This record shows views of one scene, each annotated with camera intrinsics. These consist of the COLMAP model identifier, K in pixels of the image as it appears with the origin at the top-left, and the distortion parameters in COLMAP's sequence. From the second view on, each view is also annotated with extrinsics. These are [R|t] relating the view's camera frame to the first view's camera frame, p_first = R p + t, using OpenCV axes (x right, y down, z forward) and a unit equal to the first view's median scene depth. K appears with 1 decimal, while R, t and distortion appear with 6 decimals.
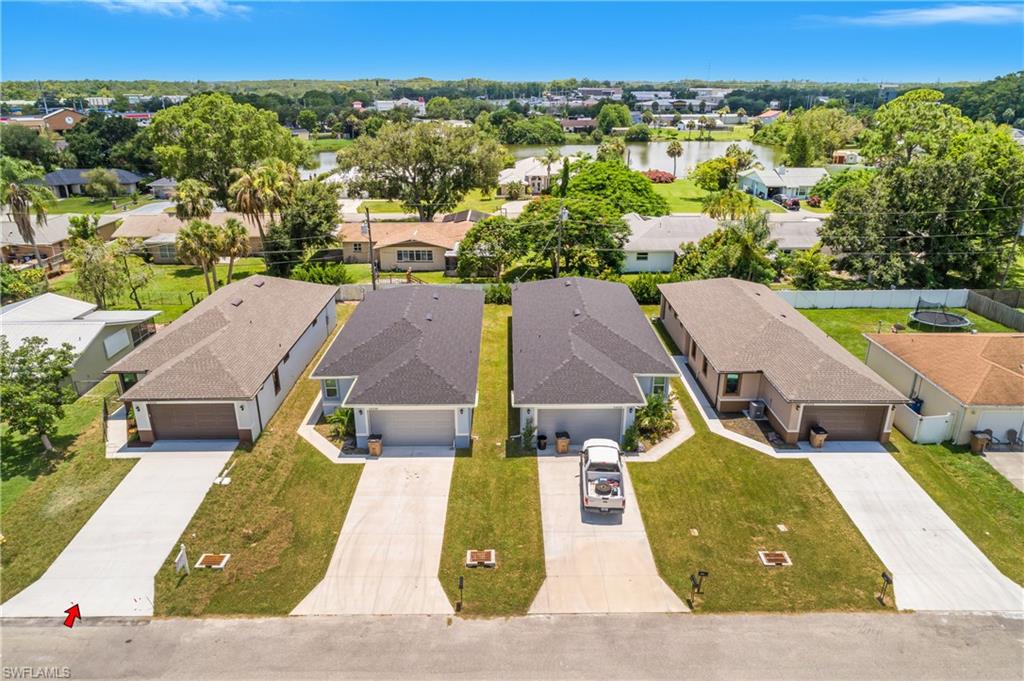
lens RADIAL K [[682.0, 0, 512.0], [0, 682.0, 340.5], [0, 0, 1]] dist [-0.006587, 0.005936]
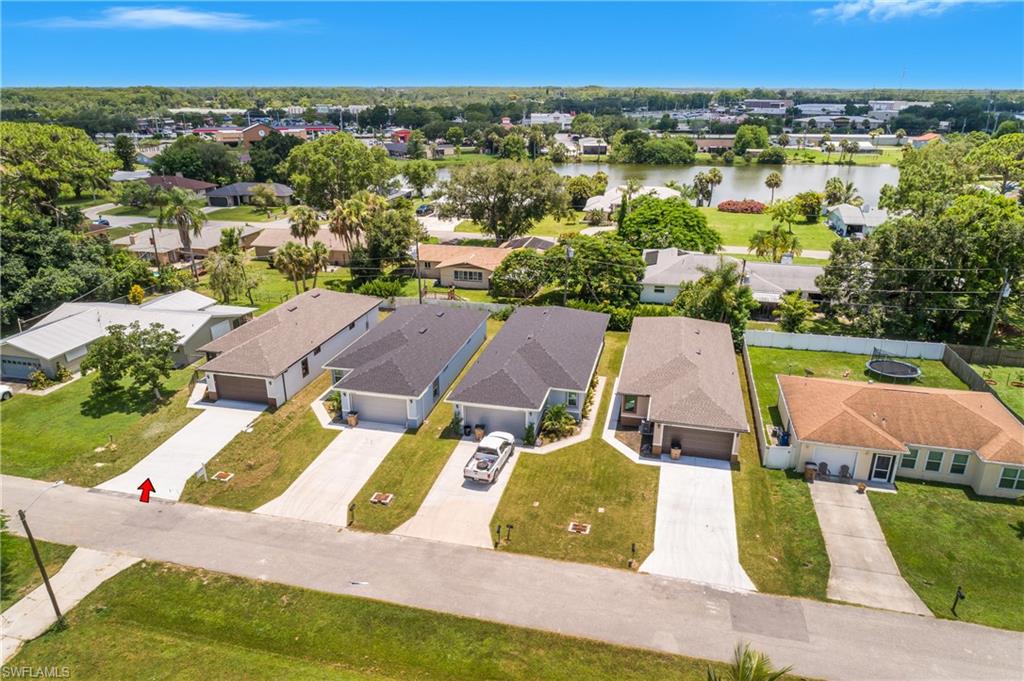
lens RADIAL K [[682.0, 0, 512.0], [0, 682.0, 340.5], [0, 0, 1]] dist [-0.006587, 0.005936]
pose [[0.970734, 0.085570, -0.224393, 0.388886], [-0.087067, 0.996197, 0.003236, -0.038157], [0.223817, 0.016396, 0.974493, -0.282695]]
